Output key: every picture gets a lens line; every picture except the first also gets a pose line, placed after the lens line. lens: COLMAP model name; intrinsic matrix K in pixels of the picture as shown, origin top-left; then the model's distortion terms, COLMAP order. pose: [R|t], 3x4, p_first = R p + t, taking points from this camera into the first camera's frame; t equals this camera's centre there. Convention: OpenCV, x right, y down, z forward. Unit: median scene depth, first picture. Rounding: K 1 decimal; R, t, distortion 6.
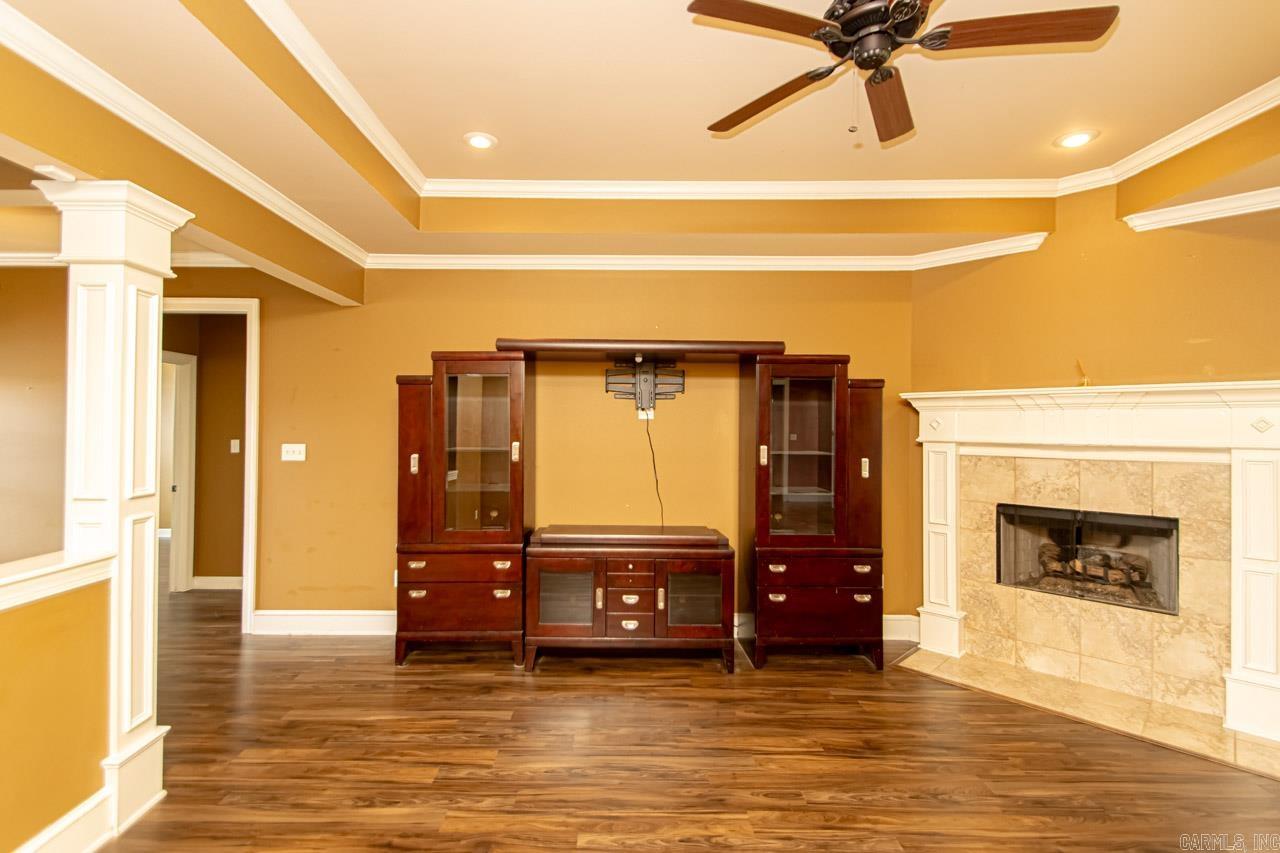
lens RADIAL K [[596.5, 0, 648.0], [0, 596.5, 422.0], [0, 0, 1]] dist [0.018701, -0.014066]
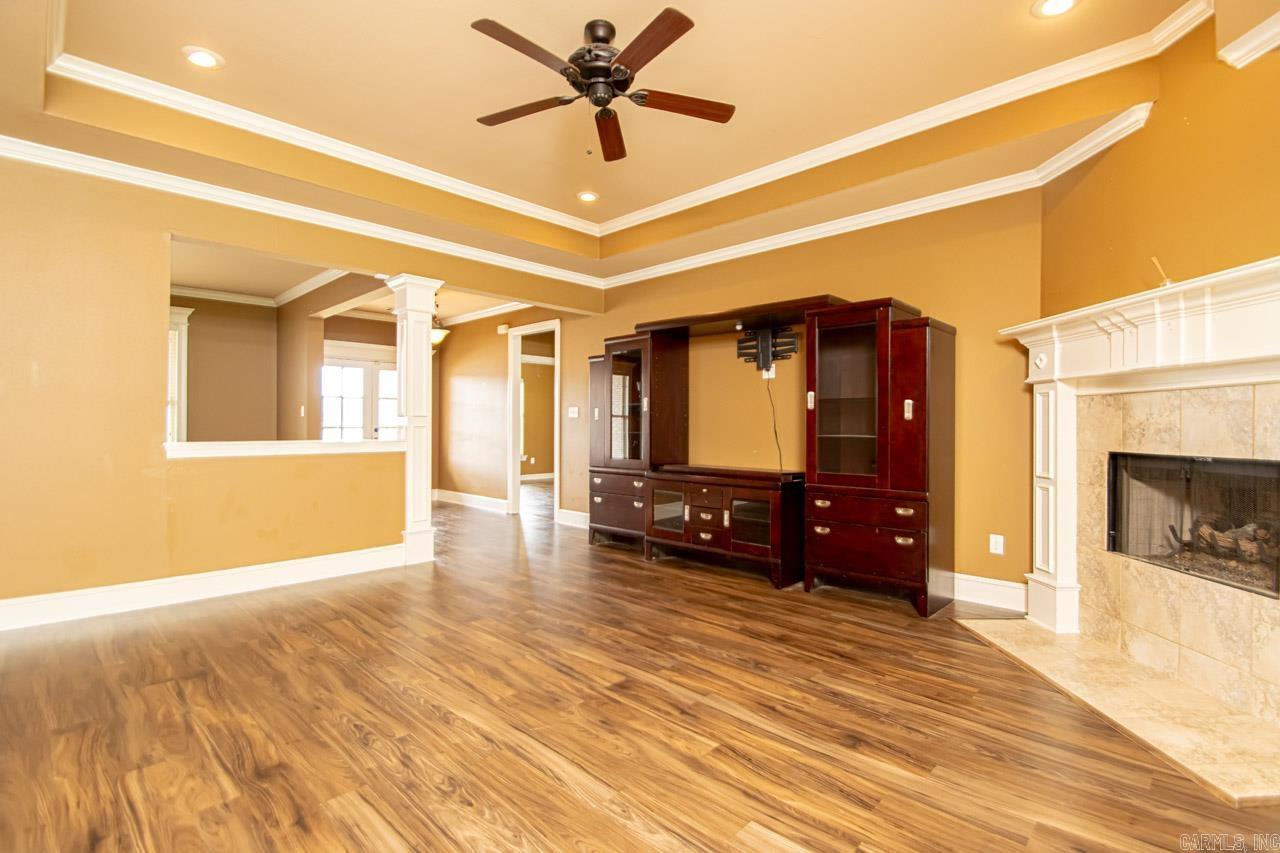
lens RADIAL K [[596.5, 0, 673.1], [0, 596.5, 413.3], [0, 0, 1]] dist [0.018701, -0.014066]
pose [[0.743676, -0.024976, -0.668073, 0.759977], [0.017424, 0.999687, -0.017978, 0.097253], [0.668313, 0.001730, 0.743878, 0.006571]]
